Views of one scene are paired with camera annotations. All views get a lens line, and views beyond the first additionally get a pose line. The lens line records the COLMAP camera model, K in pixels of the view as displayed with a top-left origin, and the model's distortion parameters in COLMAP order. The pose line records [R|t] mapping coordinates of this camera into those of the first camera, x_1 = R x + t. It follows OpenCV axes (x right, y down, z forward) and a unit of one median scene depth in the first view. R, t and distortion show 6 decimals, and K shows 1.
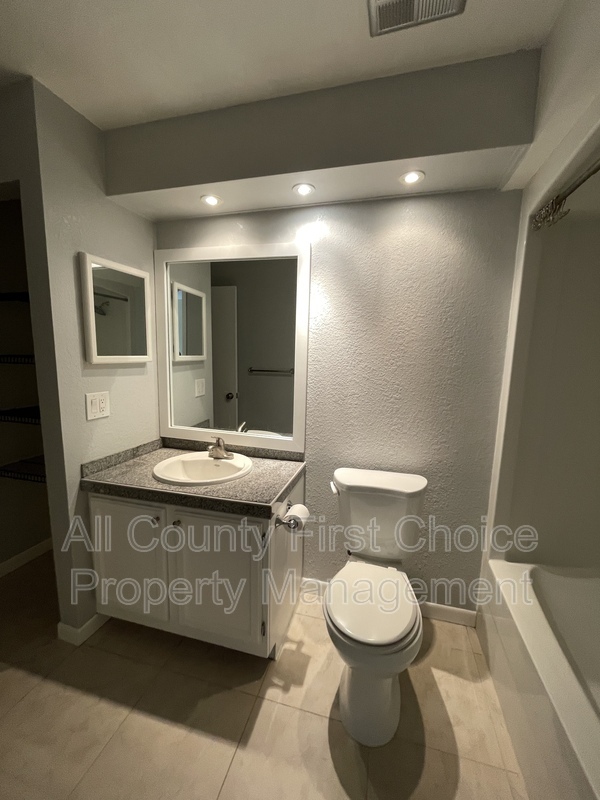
lens RADIAL K [[324.2, 0, 304.2], [0, 324.2, 399.4], [0, 0, 1]] dist [-0.003835, 0.000295]
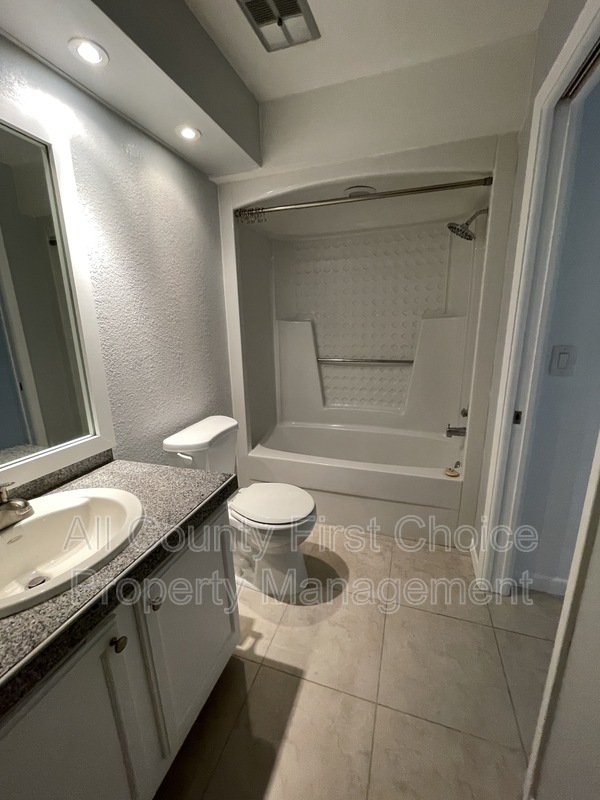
lens RADIAL K [[324.2, 0, 302.9], [0, 324.2, 398.9], [0, 0, 1]] dist [-0.003835, 0.000295]
pose [[0.073698, -0.253956, 0.964404, -0.731873], [0.164585, 0.956871, 0.239395, -0.049457], [-0.983606, 0.141084, 0.112317, 0.547976]]
